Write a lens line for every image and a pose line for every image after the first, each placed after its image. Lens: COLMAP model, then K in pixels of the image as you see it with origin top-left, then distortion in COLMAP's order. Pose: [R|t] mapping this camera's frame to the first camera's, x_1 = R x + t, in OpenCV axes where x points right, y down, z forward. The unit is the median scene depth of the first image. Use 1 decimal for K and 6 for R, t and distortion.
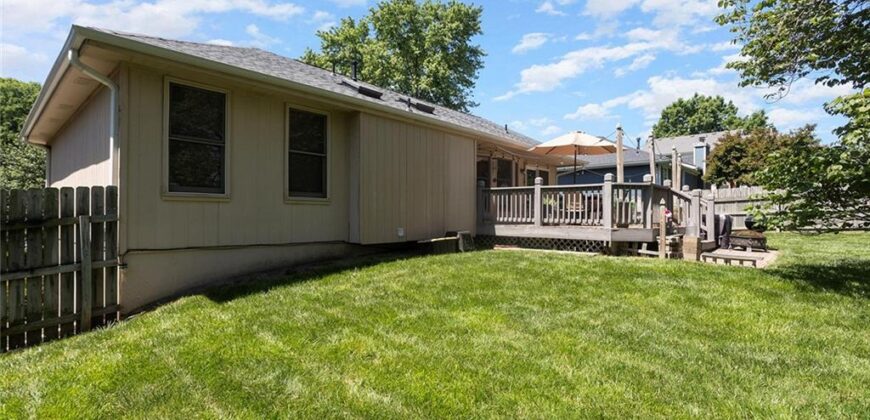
lens RADIAL K [[407.4, 0, 435.0], [0, 407.4, 210.0], [0, 0, 1]] dist [-0.000322, 0.000038]
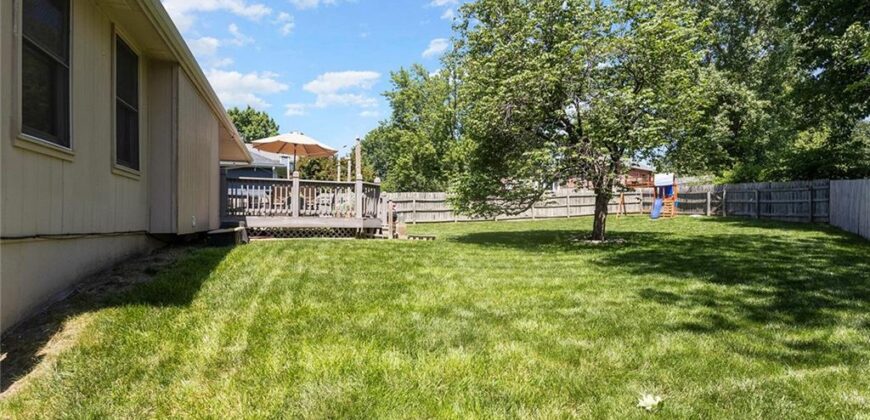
lens RADIAL K [[424.1, 0, 427.8], [0, 424.1, 214.0], [0, 0, 1]] dist [0.000948, 0.000500]
pose [[0.494575, 0.015404, 0.868998, -0.608166], [-0.011932, 0.999869, -0.010933, 0.044828], [-0.869053, -0.004962, 0.494694, 0.168931]]
